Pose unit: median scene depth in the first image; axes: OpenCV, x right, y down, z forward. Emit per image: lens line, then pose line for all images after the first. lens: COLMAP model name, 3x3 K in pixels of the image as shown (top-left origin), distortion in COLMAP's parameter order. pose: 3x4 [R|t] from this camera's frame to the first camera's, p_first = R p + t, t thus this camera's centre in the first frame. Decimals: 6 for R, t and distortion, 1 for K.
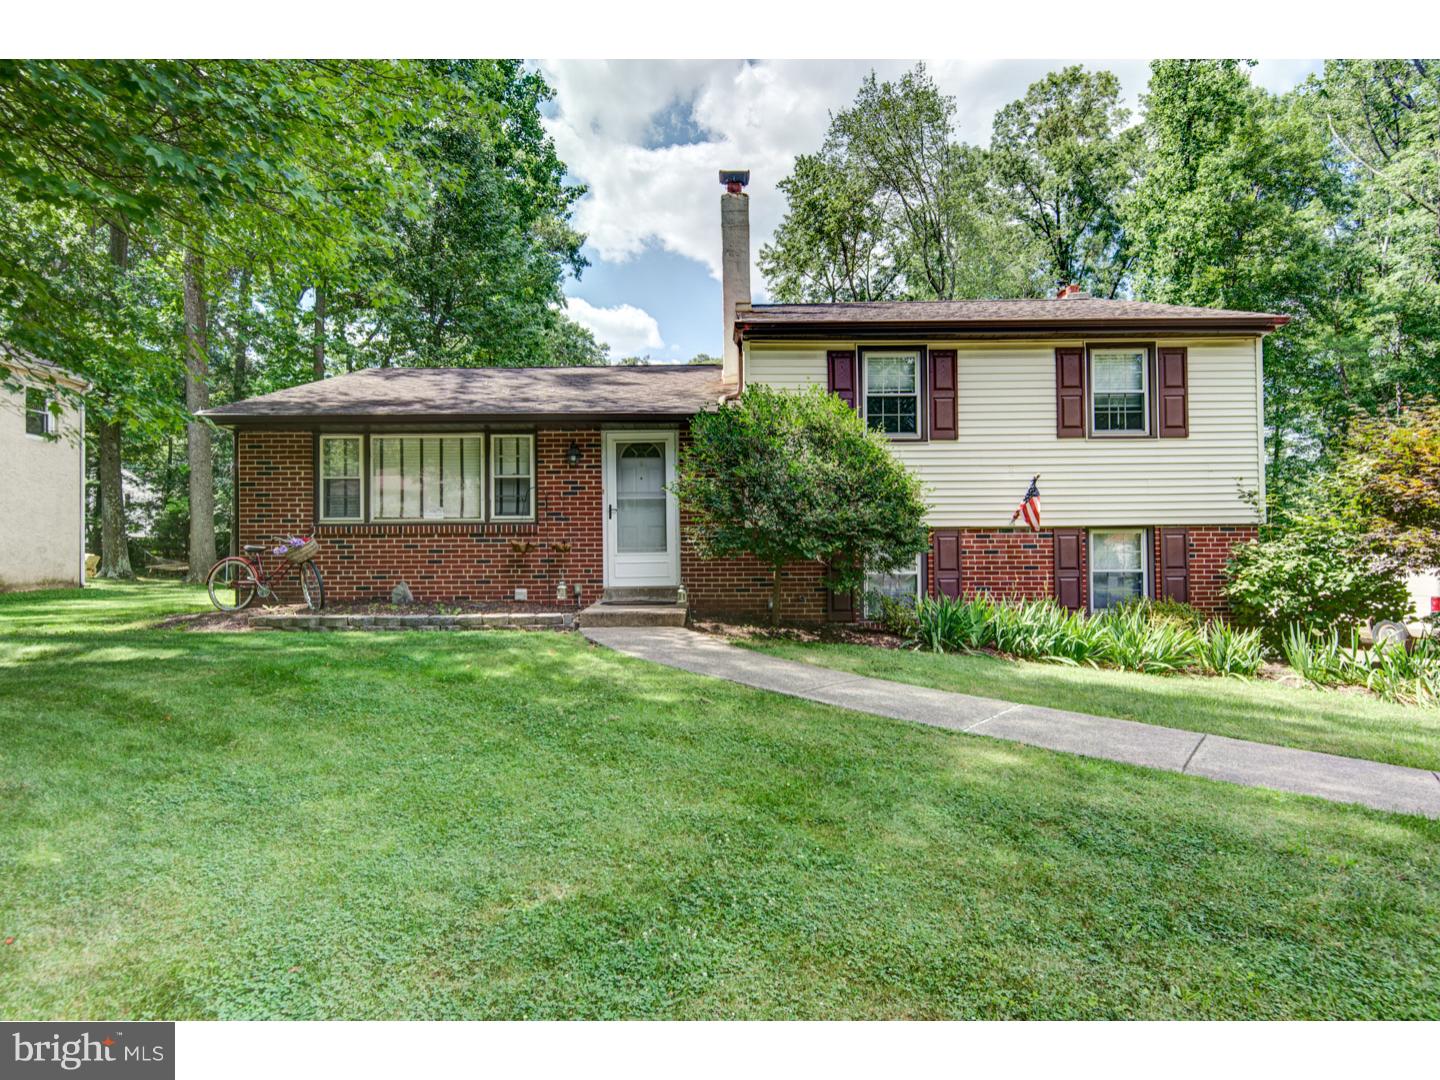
lens RADIAL K [[865.1, 0, 720.0], [0, 865.1, 540.0], [0, 0, 1]] dist [0.034289, -0.000201]
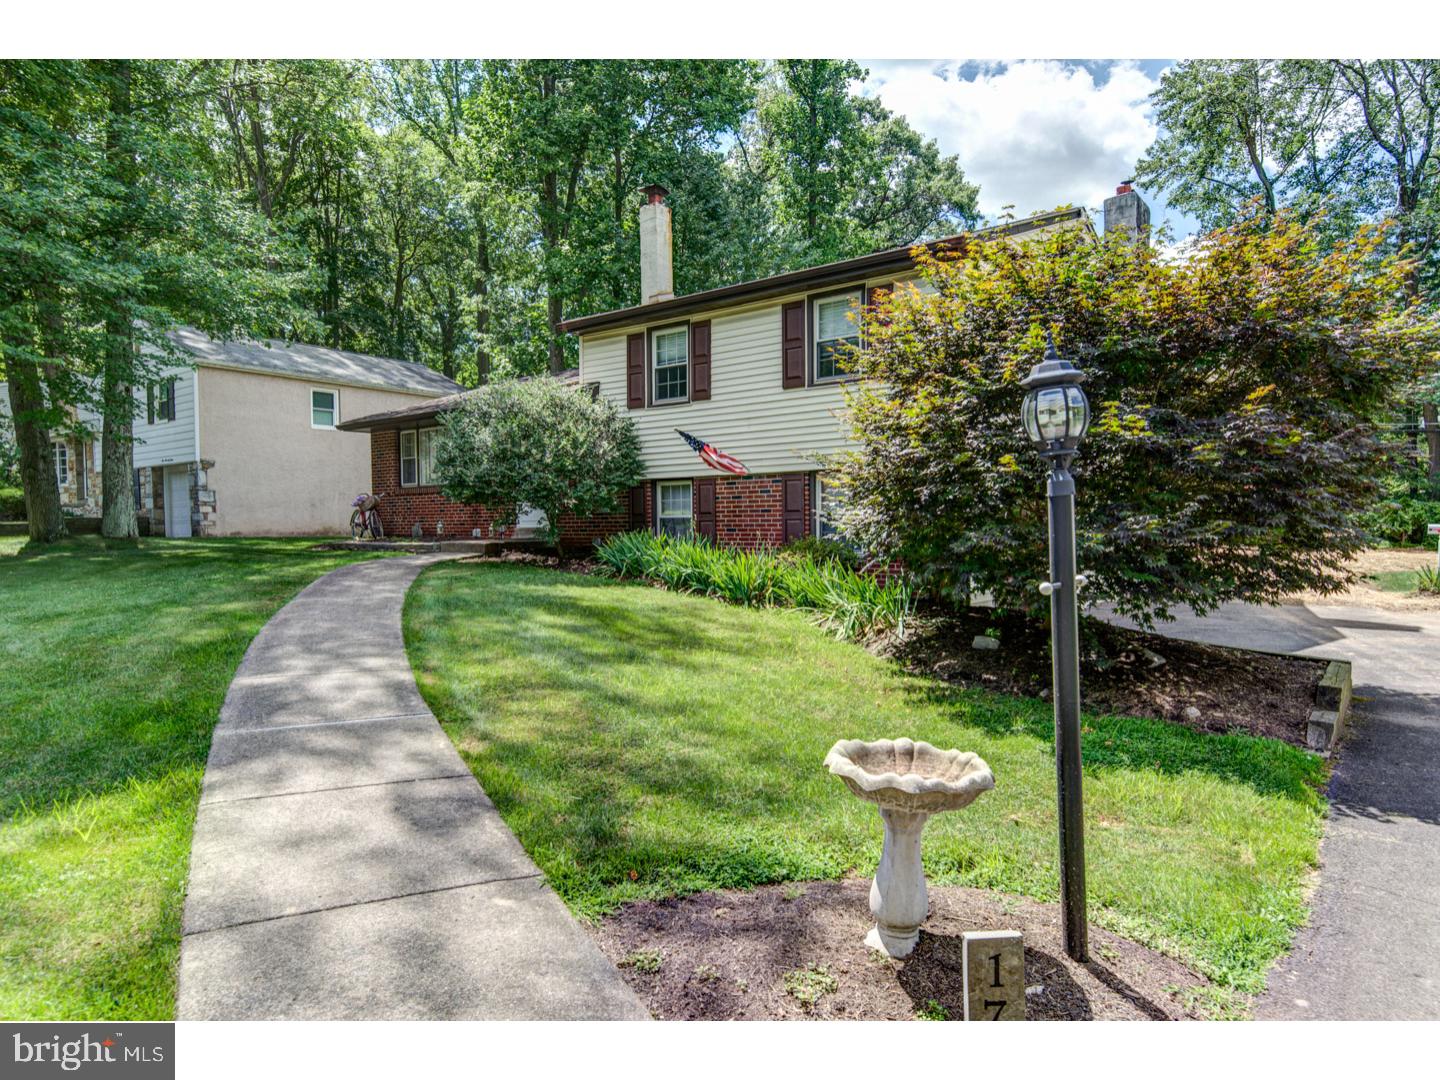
lens RADIAL K [[865.1, 0, 720.0], [0, 865.1, 540.0], [0, 0, 1]] dist [0.034289, -0.000201]
pose [[0.793641, 0.007971, -0.608335, 0.975961], [0.019420, 0.999073, 0.038427, 0.025723], [0.608077, -0.042311, 0.792750, 0.097963]]
